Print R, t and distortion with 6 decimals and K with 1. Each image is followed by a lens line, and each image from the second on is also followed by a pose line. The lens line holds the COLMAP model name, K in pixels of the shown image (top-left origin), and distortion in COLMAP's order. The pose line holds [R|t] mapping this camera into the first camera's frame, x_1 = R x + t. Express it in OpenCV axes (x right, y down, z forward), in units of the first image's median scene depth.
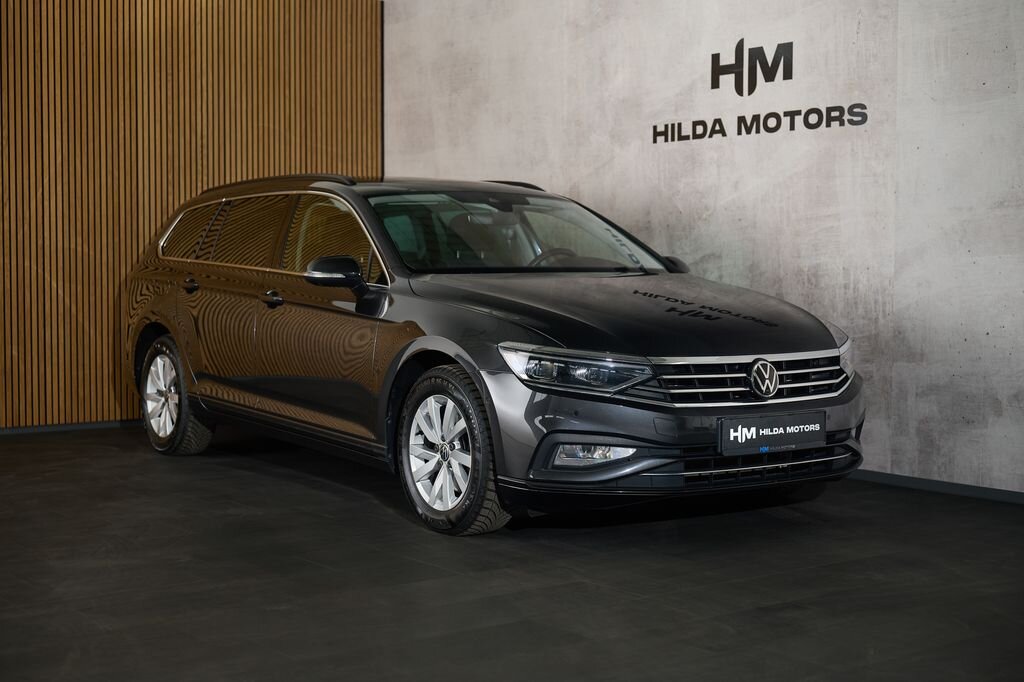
lens RADIAL K [[1469.2, 0, 512.0], [0, 1469.2, 341.0], [0, 0, 1]] dist [-0.006158, -0.055148]
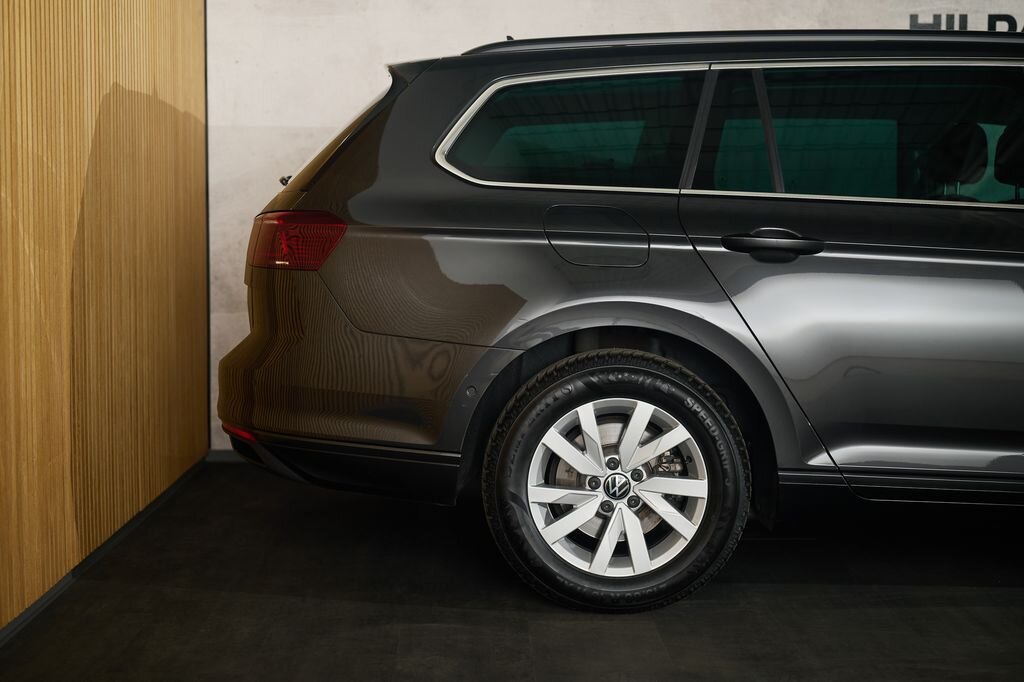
lens RADIAL K [[1469.2, 0, 512.0], [0, 1469.2, 341.0], [0, 0, 1]] dist [-0.006158, -0.055148]
pose [[0.706880, -0.050126, 0.705555, -0.652024], [0.018205, 0.998445, 0.052695, -0.027367], [-0.707099, -0.024404, 0.706694, 0.692314]]
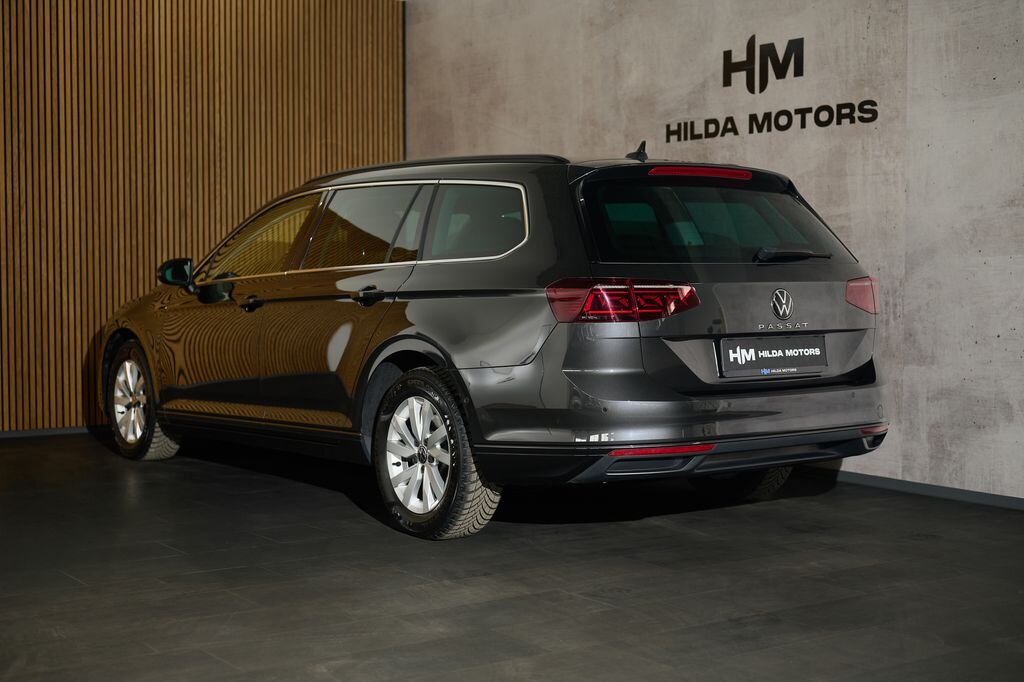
lens RADIAL K [[1469.2, 0, 512.0], [0, 1469.2, 341.0], [0, 0, 1]] dist [-0.006158, -0.055148]
pose [[0.999018, -0.000504, -0.044306, 0.040984], [0.000458, 0.999999, -0.001046, -0.000831], [0.044307, 0.001025, 0.999017, 0.014844]]
